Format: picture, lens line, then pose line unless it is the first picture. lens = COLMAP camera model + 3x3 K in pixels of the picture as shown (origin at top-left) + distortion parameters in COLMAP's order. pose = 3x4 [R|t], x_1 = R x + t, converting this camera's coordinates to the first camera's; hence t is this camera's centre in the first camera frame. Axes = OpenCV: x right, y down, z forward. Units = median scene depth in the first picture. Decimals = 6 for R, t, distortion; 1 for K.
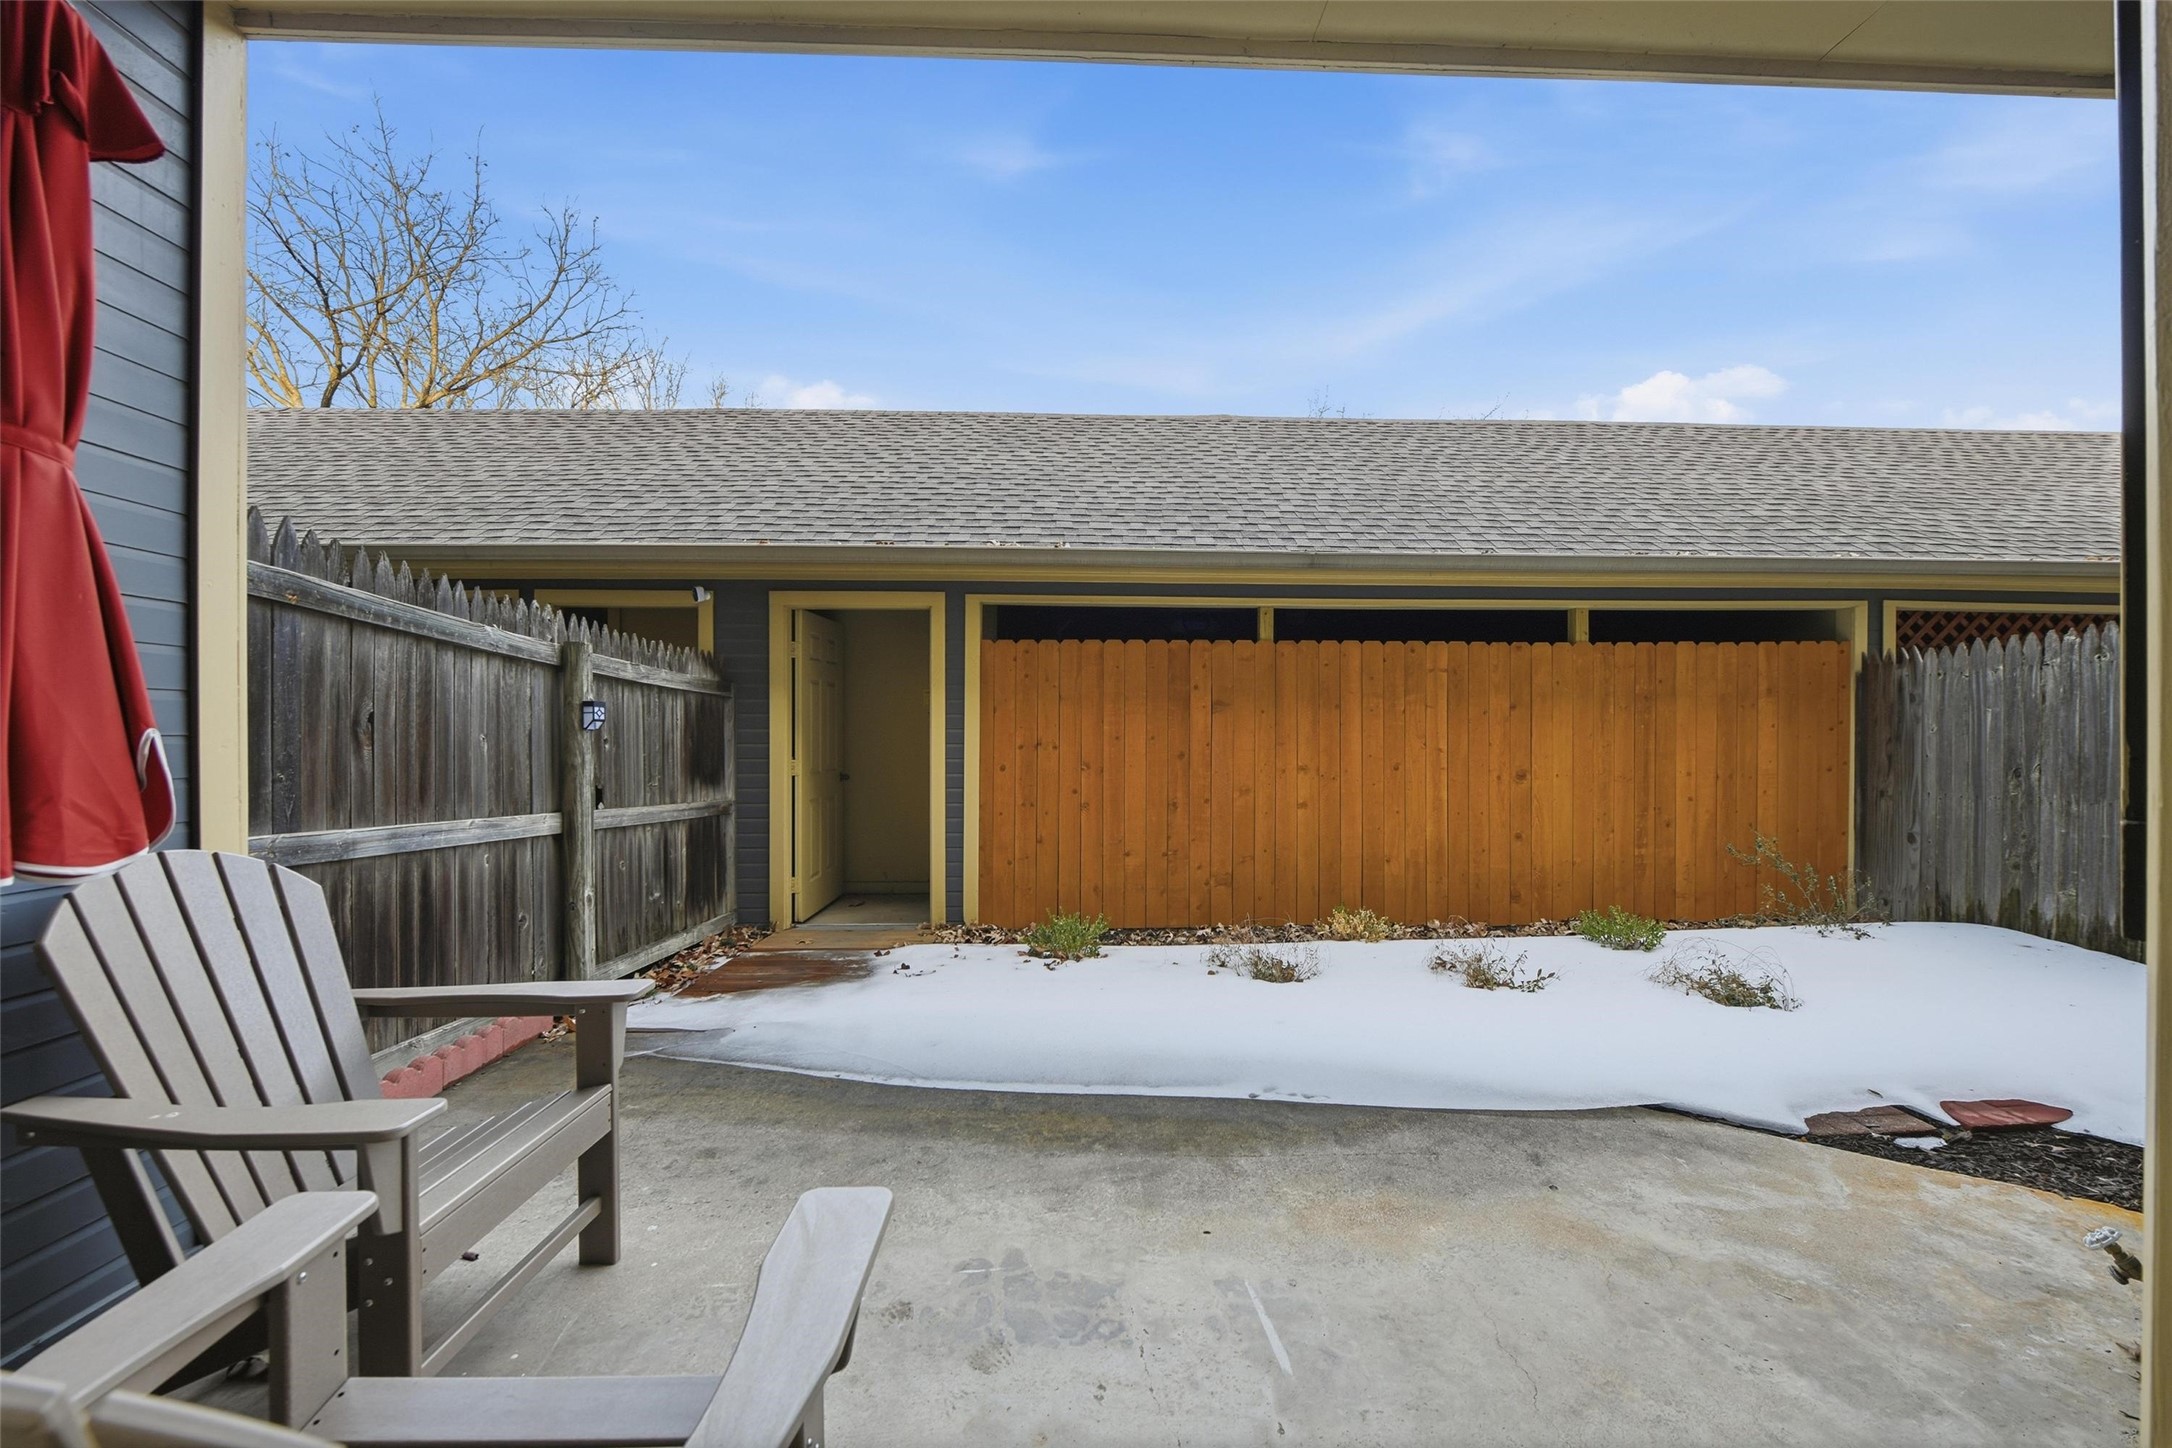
lens RADIAL K [[859.5, 0, 1091.5], [0, 859.5, 723.4], [0, 0, 1]] dist [-0.010923, -0.000045]
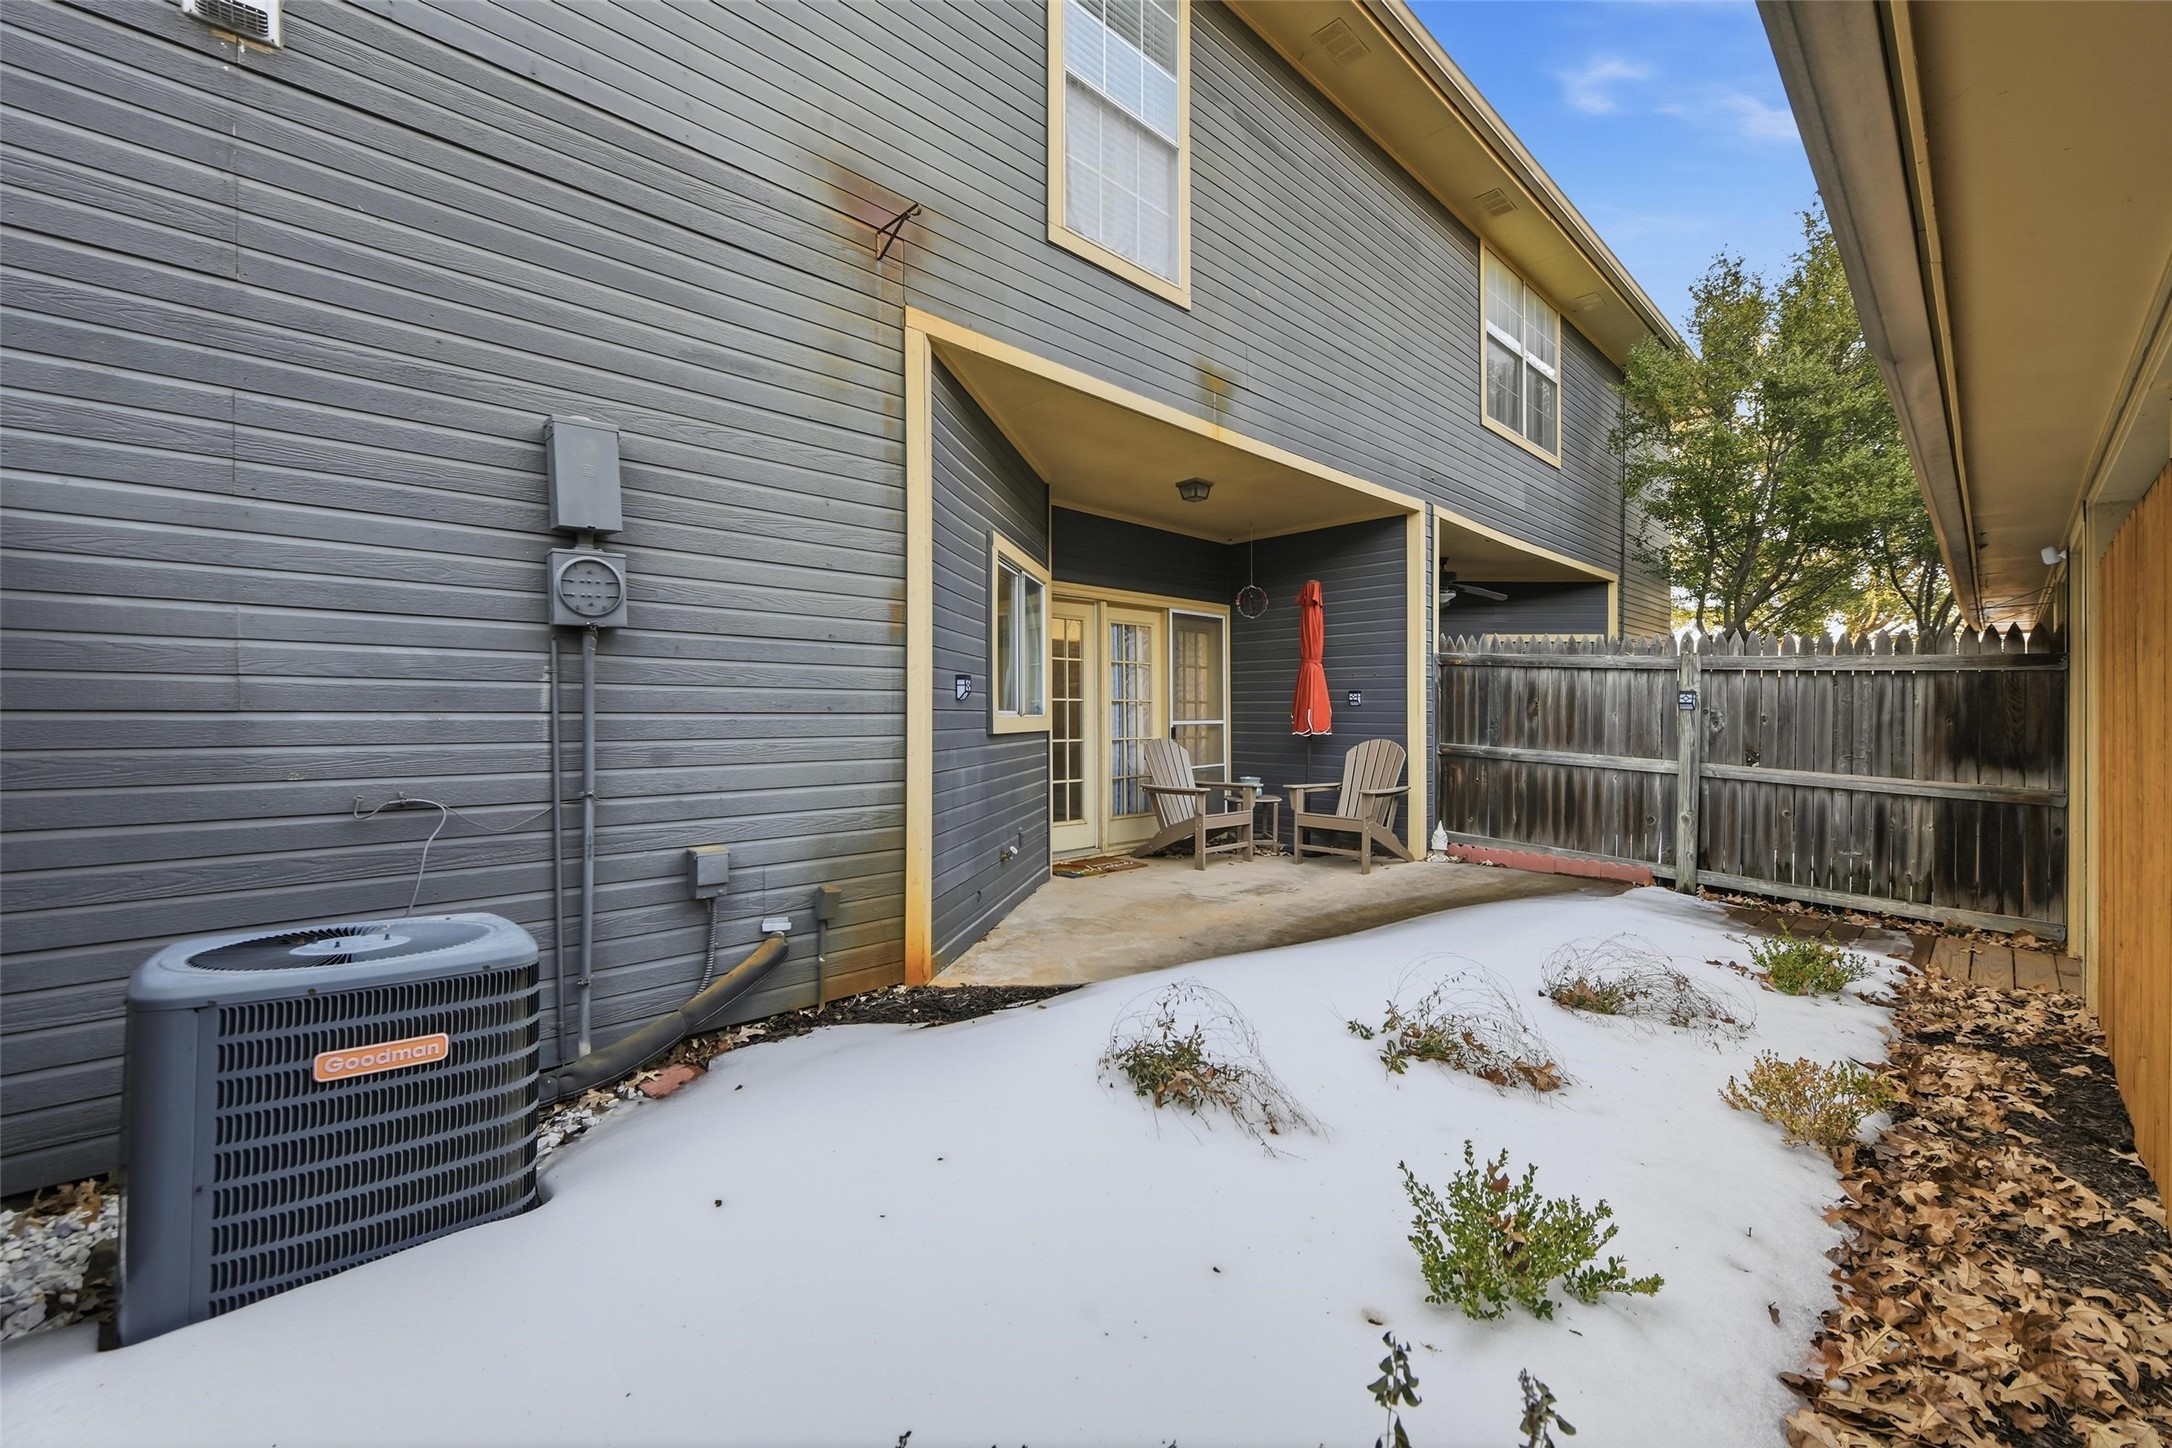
lens RADIAL K [[859.5, 0, 1094.2], [0, 859.5, 726.4], [0, 0, 1]] dist [-0.010923, -0.000045]
pose [[-0.746763, 0.007391, -0.665049, 1.719619], [0.003005, 0.999966, 0.007739, 0.033123], [0.665083, 0.003781, -0.746760, 2.011476]]
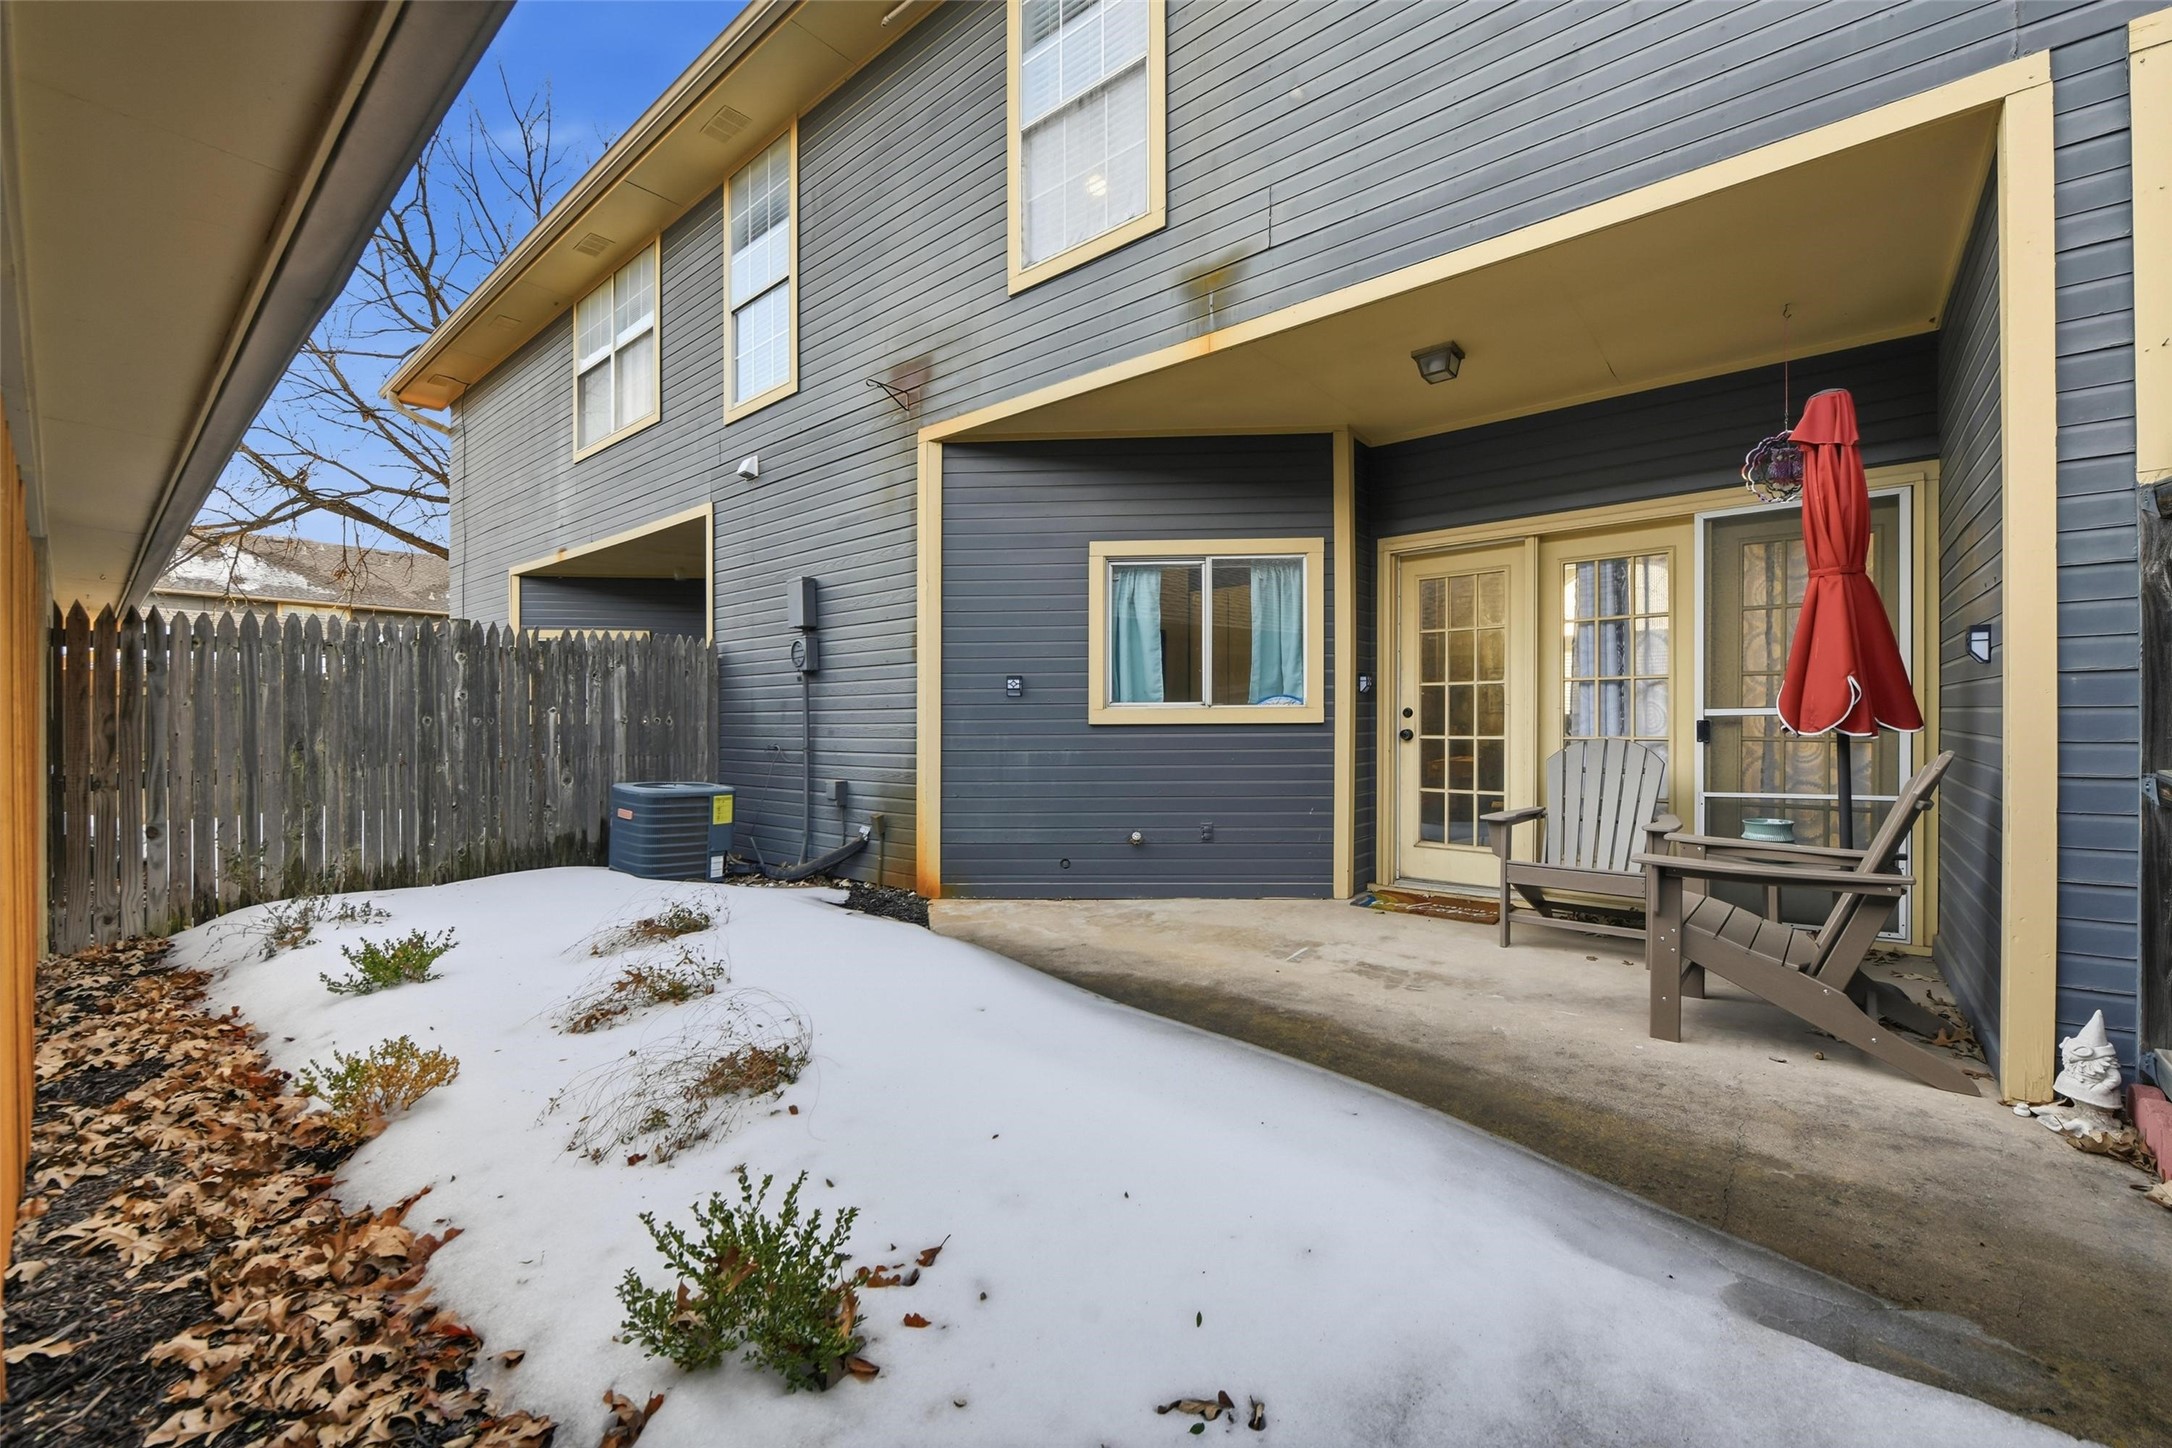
lens RADIAL K [[859.5, 0, 1099.6], [0, 859.5, 722.6], [0, 0, 1]] dist [-0.010923, -0.000045]
pose [[-0.749727, 0.002043, 0.661744, -0.603401], [0.003254, 0.999995, 0.000600, 0.057270], [-0.661739, 0.002603, -0.749730, 2.018918]]
